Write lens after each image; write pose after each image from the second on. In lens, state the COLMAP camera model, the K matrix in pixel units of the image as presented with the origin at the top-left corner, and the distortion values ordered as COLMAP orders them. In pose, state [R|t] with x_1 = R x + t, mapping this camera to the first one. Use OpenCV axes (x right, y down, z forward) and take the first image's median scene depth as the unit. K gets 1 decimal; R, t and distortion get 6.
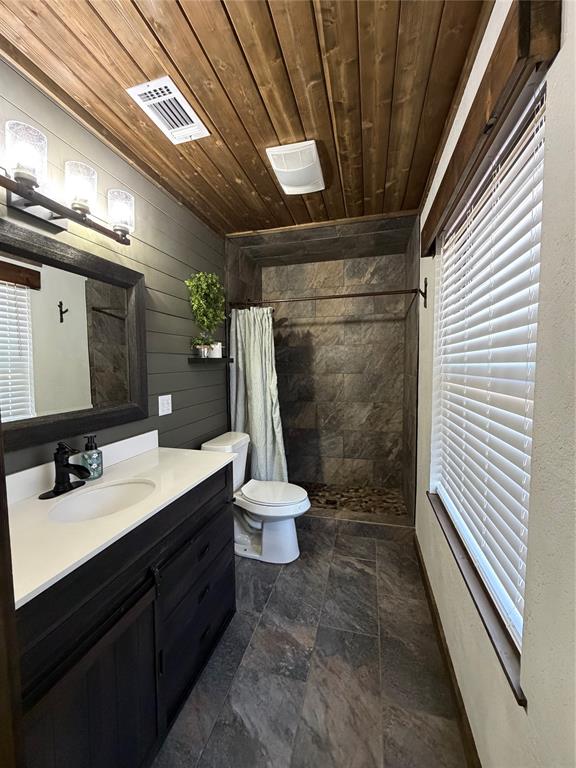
lens RADIAL K [[306.9, 0, 288.0], [0, 306.9, 384.0], [0, 0, 1]] dist [-0.000563, 0.000053]
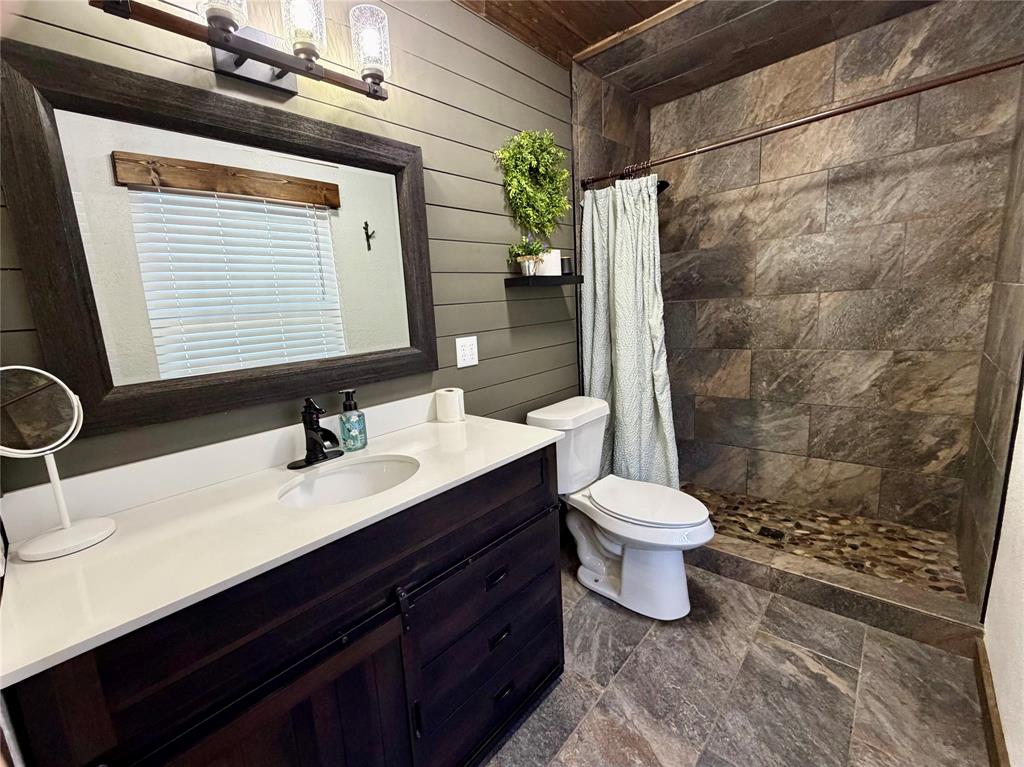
lens RADIAL K [[438.5, 0, 476.8], [0, 438.5, 389.4], [0, 0, 1]] dist [-0.000973, 0.000217]
pose [[0.872829, 0.038886, -0.486475, 0.070205], [0.028260, 0.991120, 0.129929, 0.020784], [0.487208, -0.127154, 0.863979, 0.138991]]
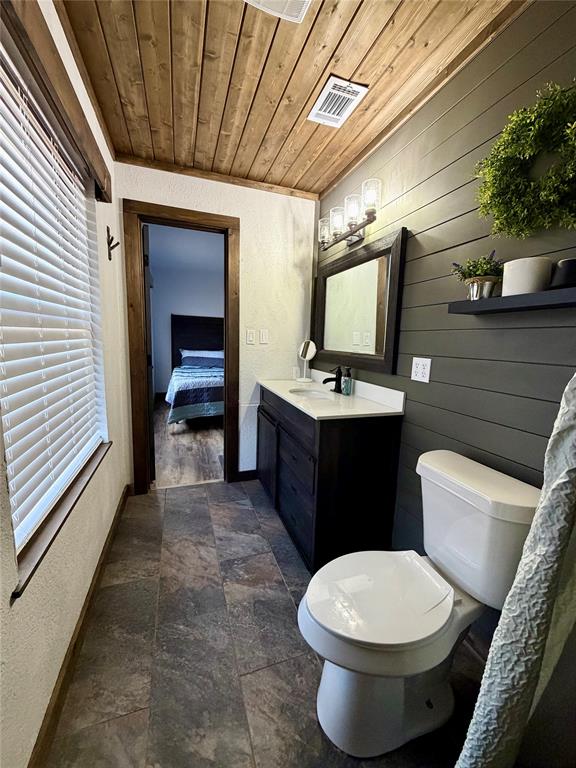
lens RADIAL K [[306.9, 0, 288.0], [0, 306.9, 384.0], [0, 0, 1]] dist [-0.000563, 0.000053]
pose [[-0.824803, 0.063107, -0.561888, 0.290863], [-0.063662, 0.977068, 0.203187, -0.031107], [0.561825, 0.203360, -0.801871, 1.187268]]
